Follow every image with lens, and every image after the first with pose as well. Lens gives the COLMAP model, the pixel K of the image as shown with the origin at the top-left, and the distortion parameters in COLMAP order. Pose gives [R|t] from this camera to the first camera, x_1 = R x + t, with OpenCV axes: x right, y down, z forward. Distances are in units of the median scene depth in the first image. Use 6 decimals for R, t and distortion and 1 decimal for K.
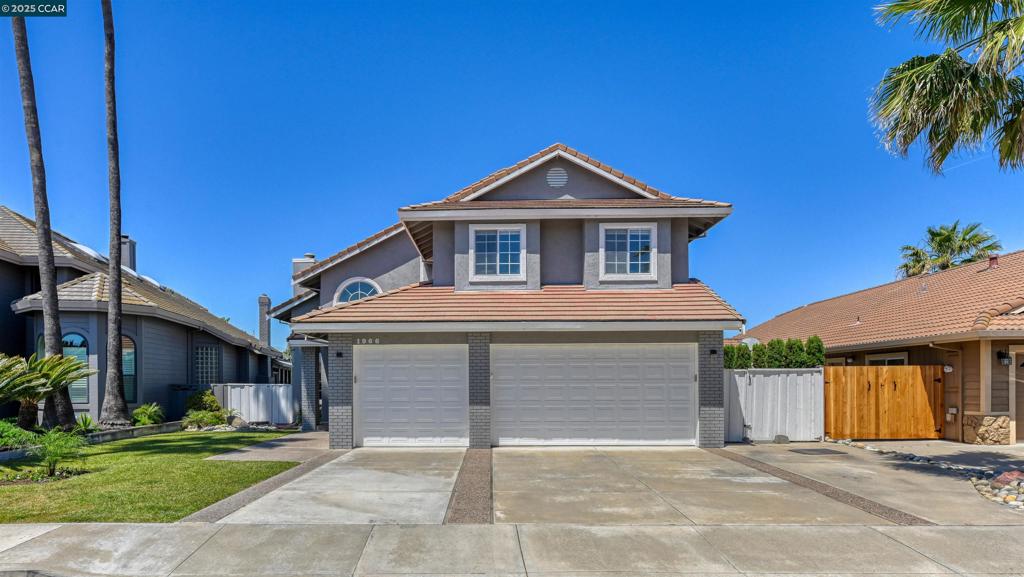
lens RADIAL K [[509.7, 0, 511.8], [0, 509.7, 286.2], [0, 0, 1]] dist [0.001955, -0.002016]
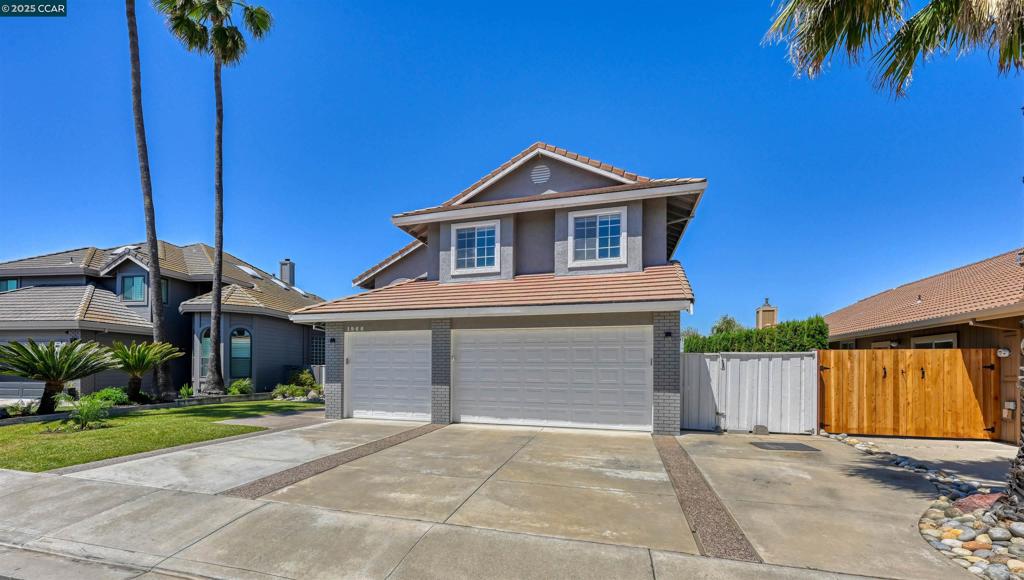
lens RADIAL K [[419.2, 0, 511.4], [0, 419.2, 293.5], [0, 0, 1]] dist [-0.000927, 0.000338]
pose [[0.957686, -0.040227, -0.284991, 0.315767], [0.043306, 0.999052, 0.004507, 0.034242], [0.284539, -0.016658, 0.958520, 0.158775]]
